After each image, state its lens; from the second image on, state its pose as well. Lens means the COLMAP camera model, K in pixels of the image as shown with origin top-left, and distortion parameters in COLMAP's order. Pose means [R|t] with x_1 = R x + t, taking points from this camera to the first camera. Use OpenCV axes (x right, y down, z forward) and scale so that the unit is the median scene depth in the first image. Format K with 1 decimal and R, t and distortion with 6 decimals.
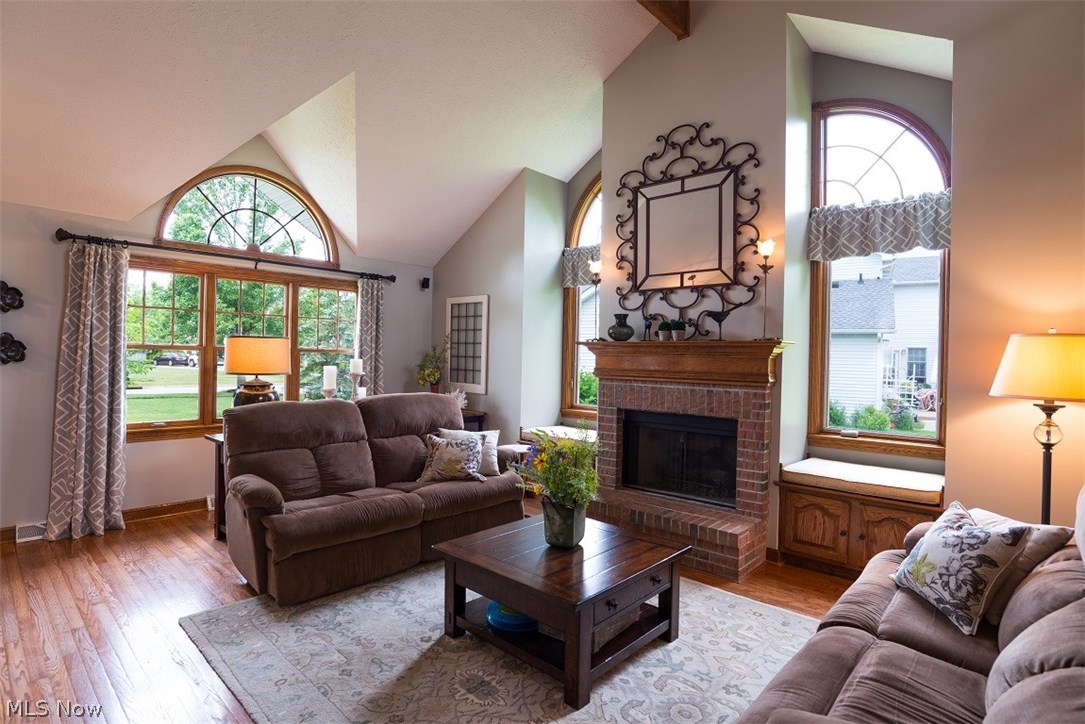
lens RADIAL K [[559.4, 0, 559.2], [0, 559.4, 359.2], [0, 0, 1]] dist [-0.031281, 0.009533]
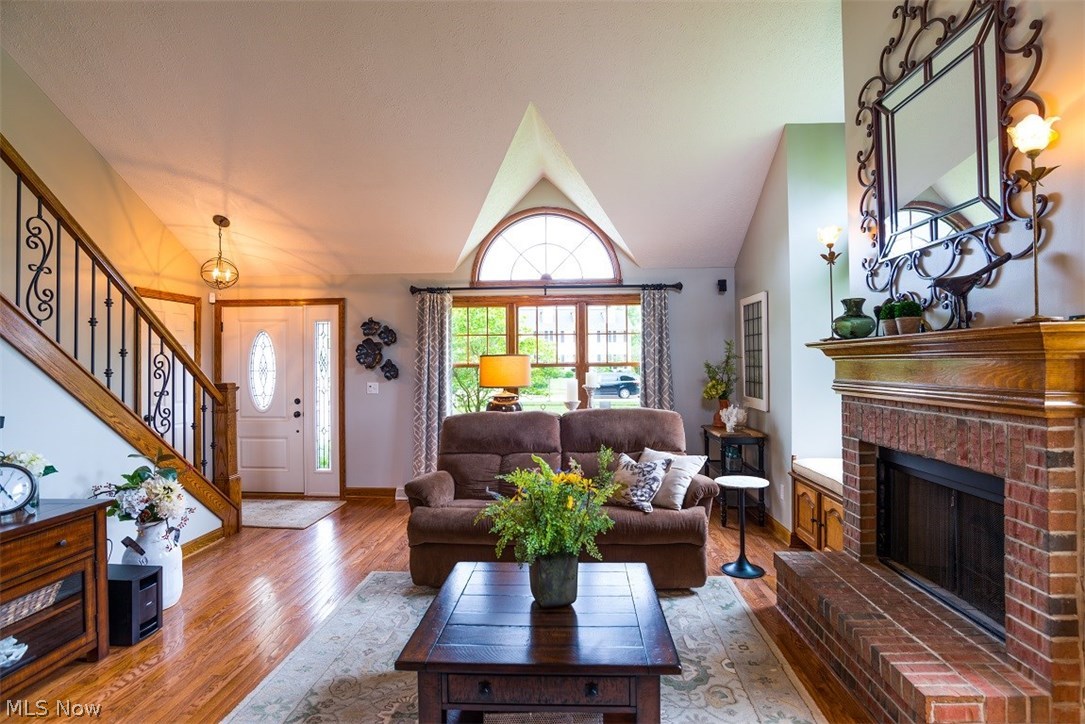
lens RADIAL K [[559.4, 0, 548.9], [0, 559.4, 361.1], [0, 0, 1]] dist [-0.031281, 0.009533]
pose [[0.632715, -0.030798, -0.773772, 0.426607], [0.019000, 0.999525, -0.024248, 0.002502], [0.774151, 0.000640, 0.633000, 0.331139]]
